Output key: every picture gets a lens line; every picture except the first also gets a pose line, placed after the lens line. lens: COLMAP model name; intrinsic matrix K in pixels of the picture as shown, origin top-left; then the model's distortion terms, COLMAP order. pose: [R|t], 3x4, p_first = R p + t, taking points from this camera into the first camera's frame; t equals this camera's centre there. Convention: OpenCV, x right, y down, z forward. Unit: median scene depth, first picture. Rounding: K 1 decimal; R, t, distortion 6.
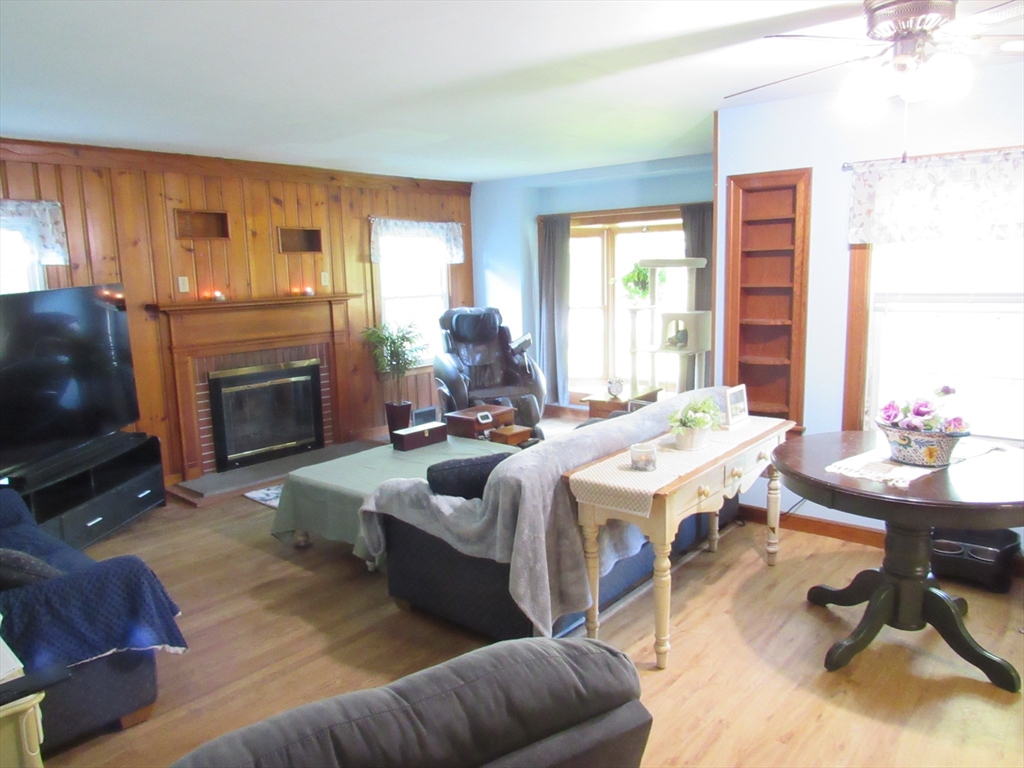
lens RADIAL K [[724.3, 0, 515.5], [0, 724.3, 385.1], [0, 0, 1]] dist [-0.032181, 0.006986]
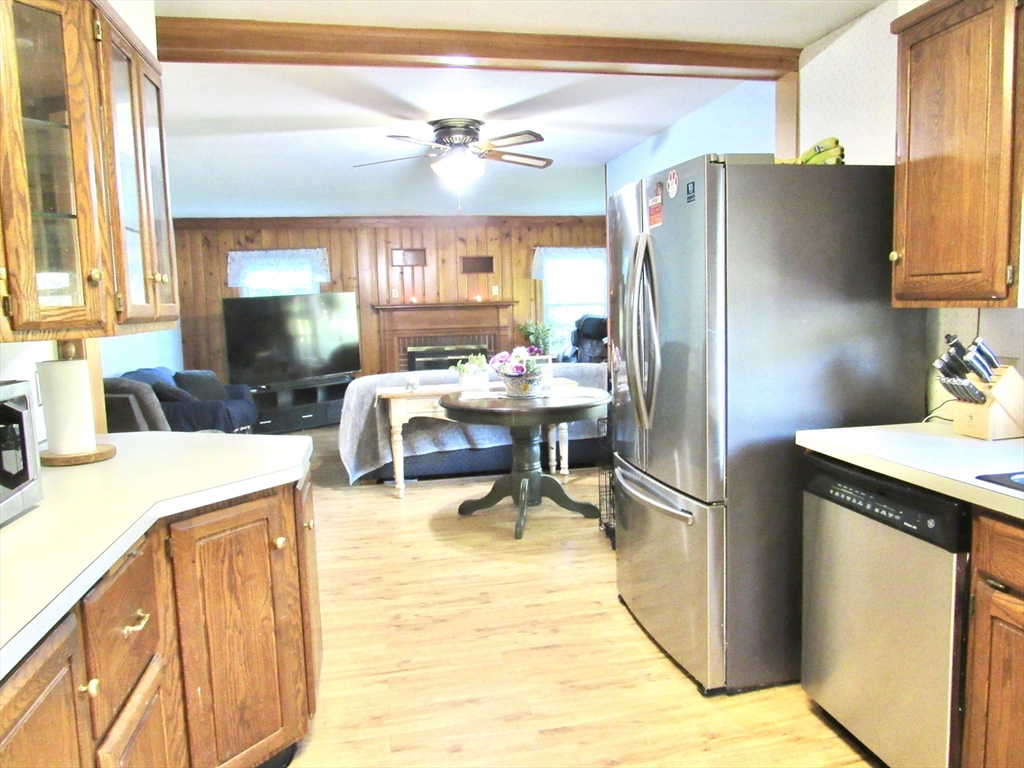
lens RADIAL K [[730.5, 0, 512.0], [0, 730.5, 384.0], [0, 0, 1]] dist [-0.032399, 0.004708]
pose [[0.780314, 0.073677, -0.621032, 0.873567], [-0.092682, 0.995694, 0.001673, 0.044702], [0.618482, 0.056253, 0.783783, -0.156022]]
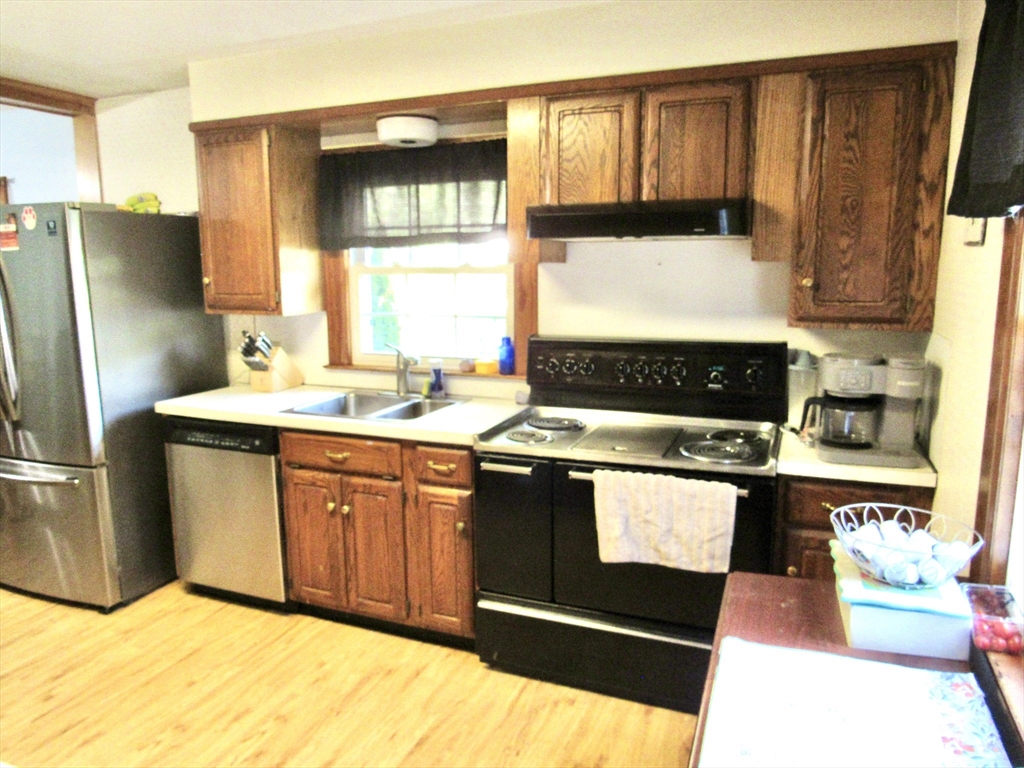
lens RADIAL K [[730.5, 0, 512.0], [0, 730.5, 384.0], [0, 0, 1]] dist [-0.032399, 0.004708]
pose [[0.953093, -0.028275, 0.301354, 0.842605], [0.028084, 0.999593, 0.004967, 0.047015], [-0.301372, 0.003729, 0.953499, -0.391054]]
